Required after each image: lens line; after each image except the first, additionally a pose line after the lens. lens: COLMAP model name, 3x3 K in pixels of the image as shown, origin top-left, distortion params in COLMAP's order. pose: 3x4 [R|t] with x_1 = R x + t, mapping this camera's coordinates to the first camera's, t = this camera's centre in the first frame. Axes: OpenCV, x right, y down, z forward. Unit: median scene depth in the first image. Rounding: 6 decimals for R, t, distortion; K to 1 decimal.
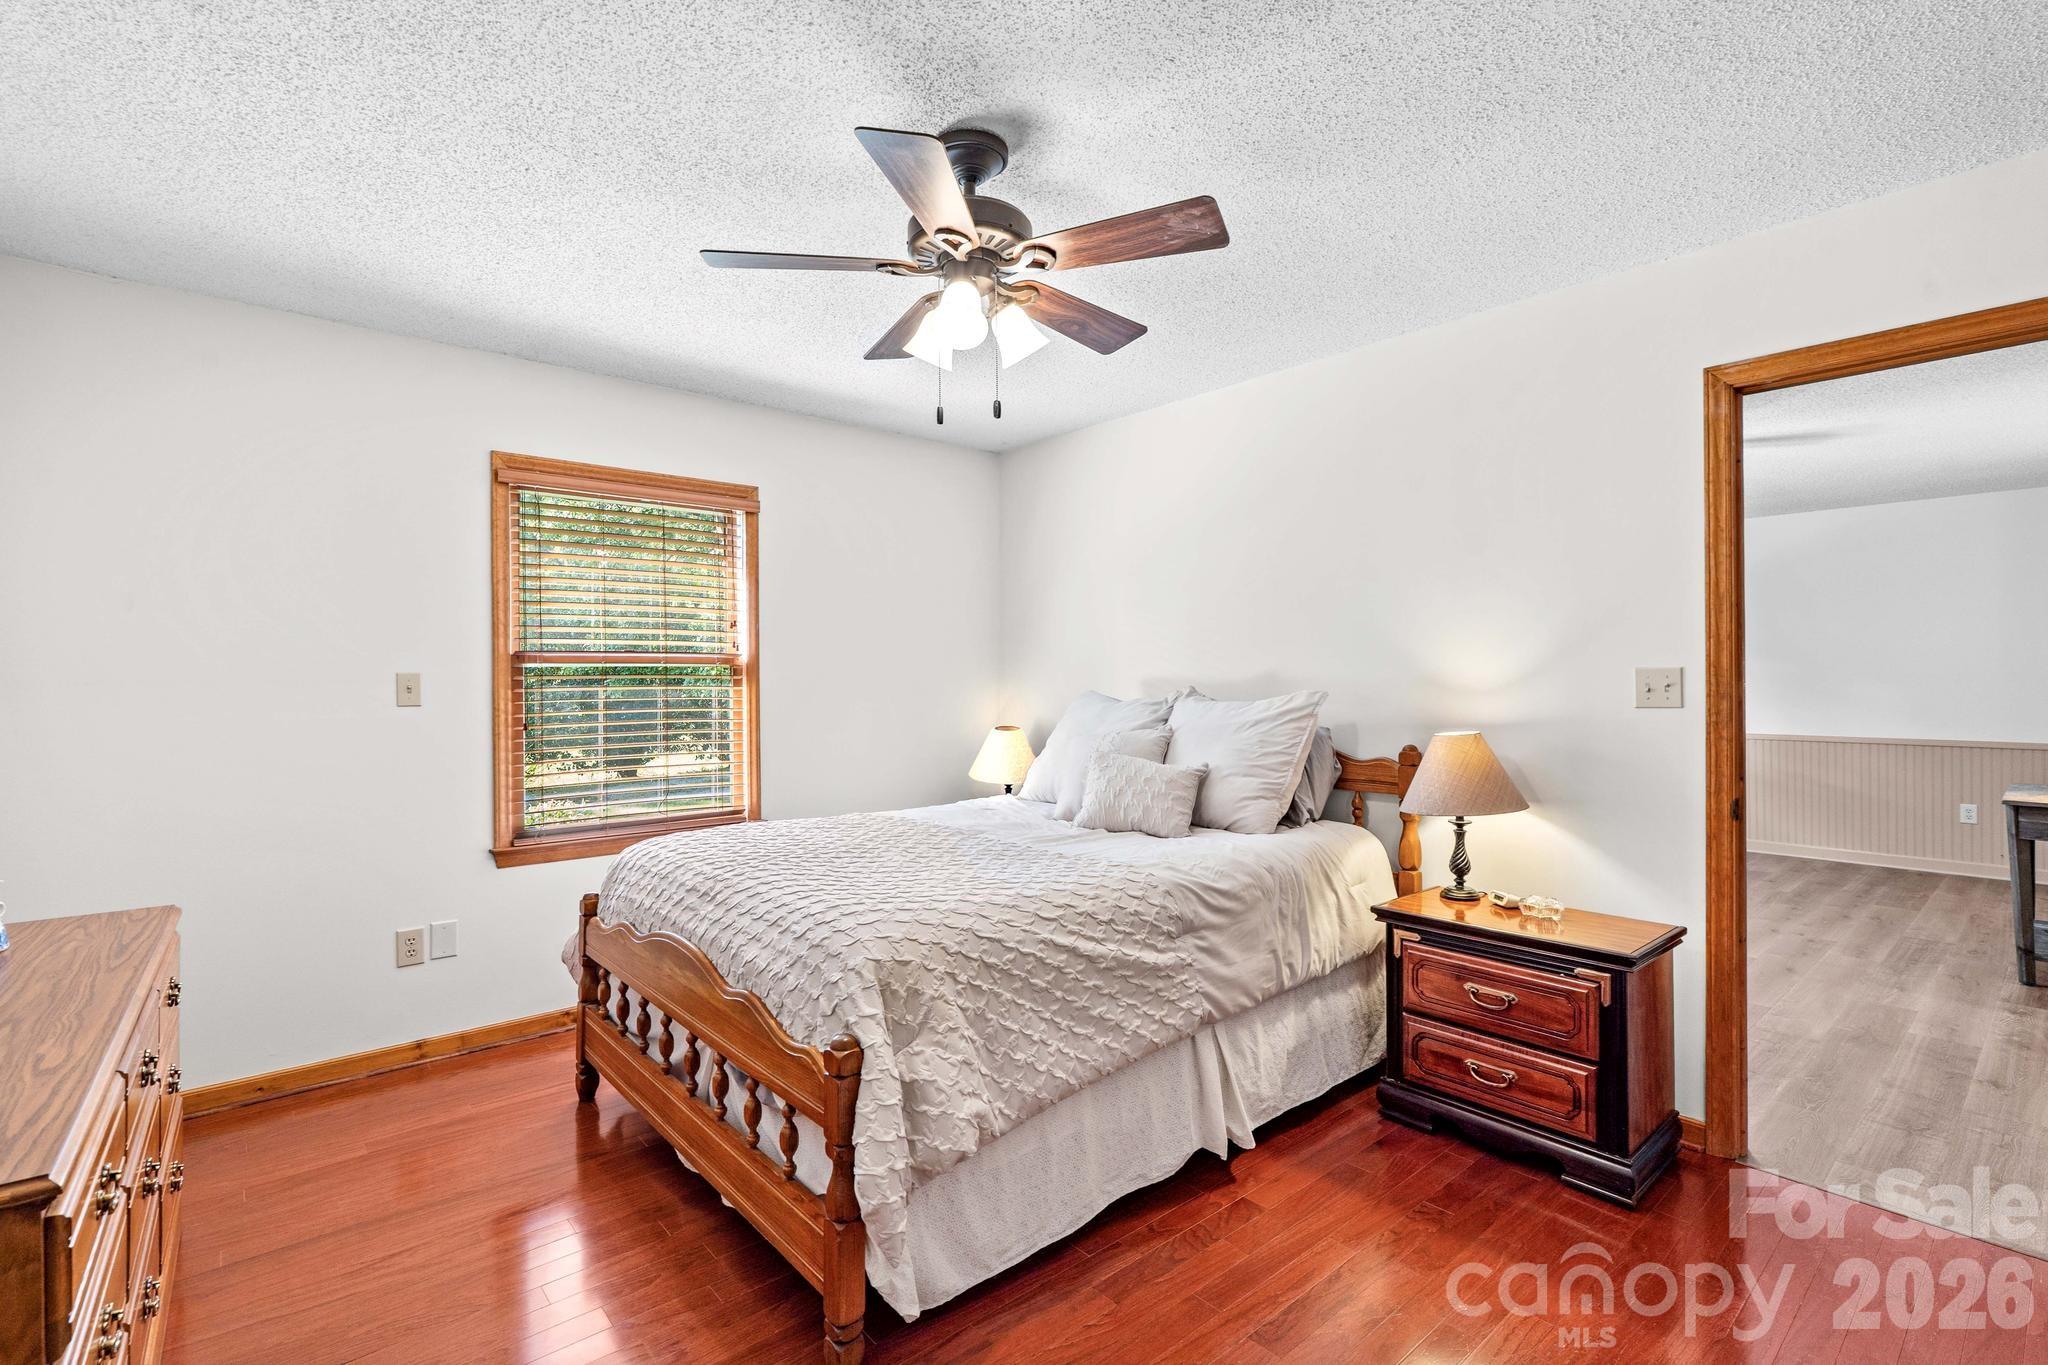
lens RADIAL K [[940.1, 0, 1024.0], [0, 940.1, 682.5], [0, 0, 1]] dist [-0.001391, -0.000016]
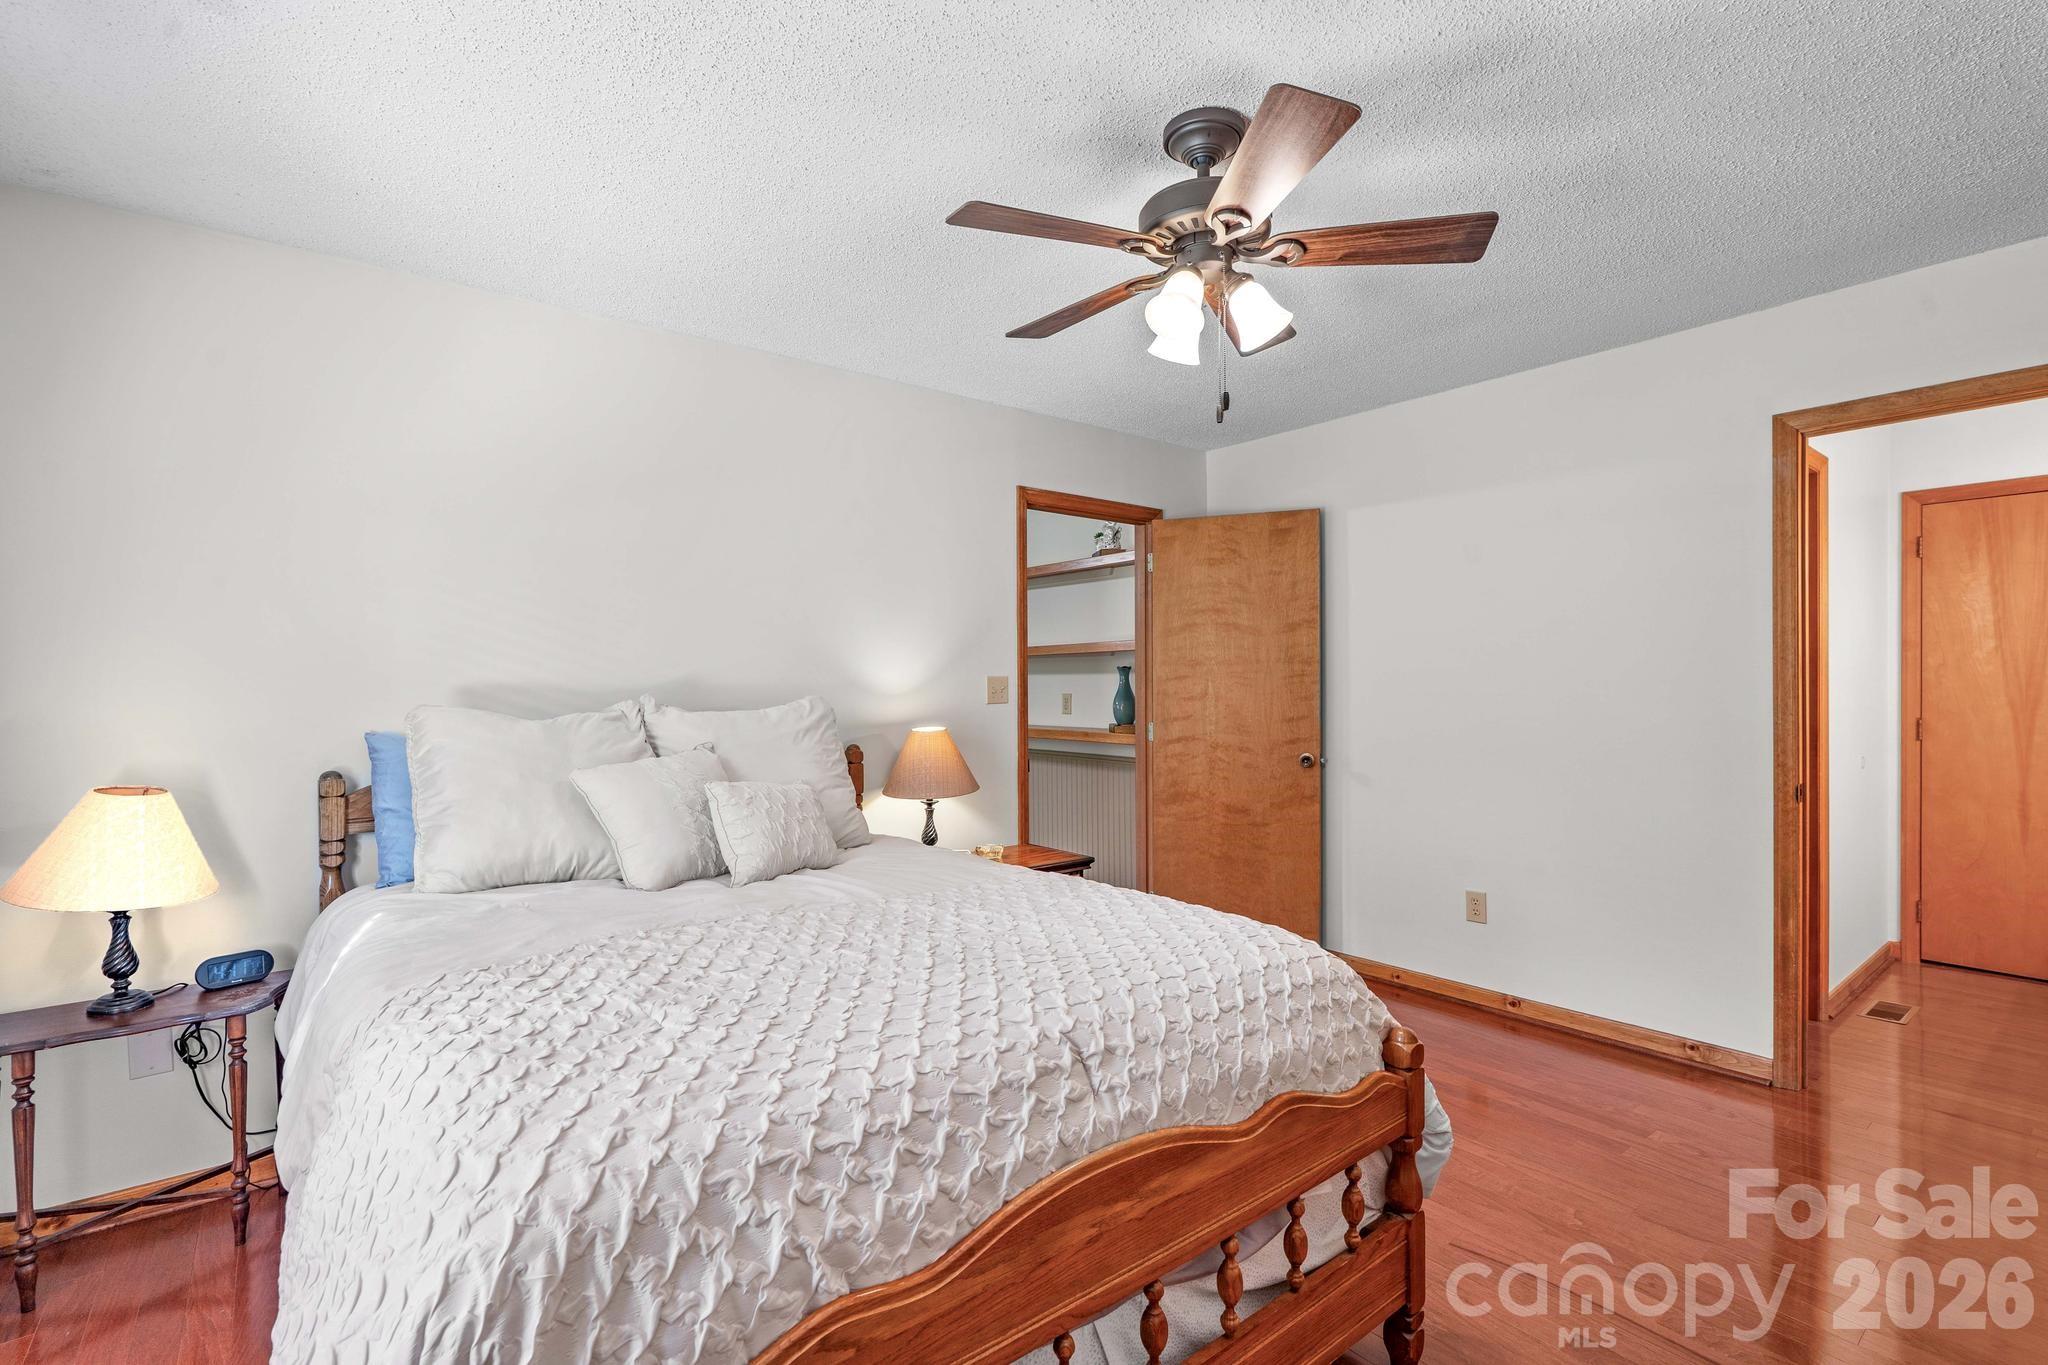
lens RADIAL K [[931.9, 0, 1024.0], [0, 931.9, 682.5], [0, 0, 1]] dist [0.002069, 0.000843]
pose [[0.029603, 0.028228, 0.999163, -0.725417], [0.016451, 0.999452, -0.028724, 0.034383], [-0.999426, 0.017287, 0.029122, 0.857880]]
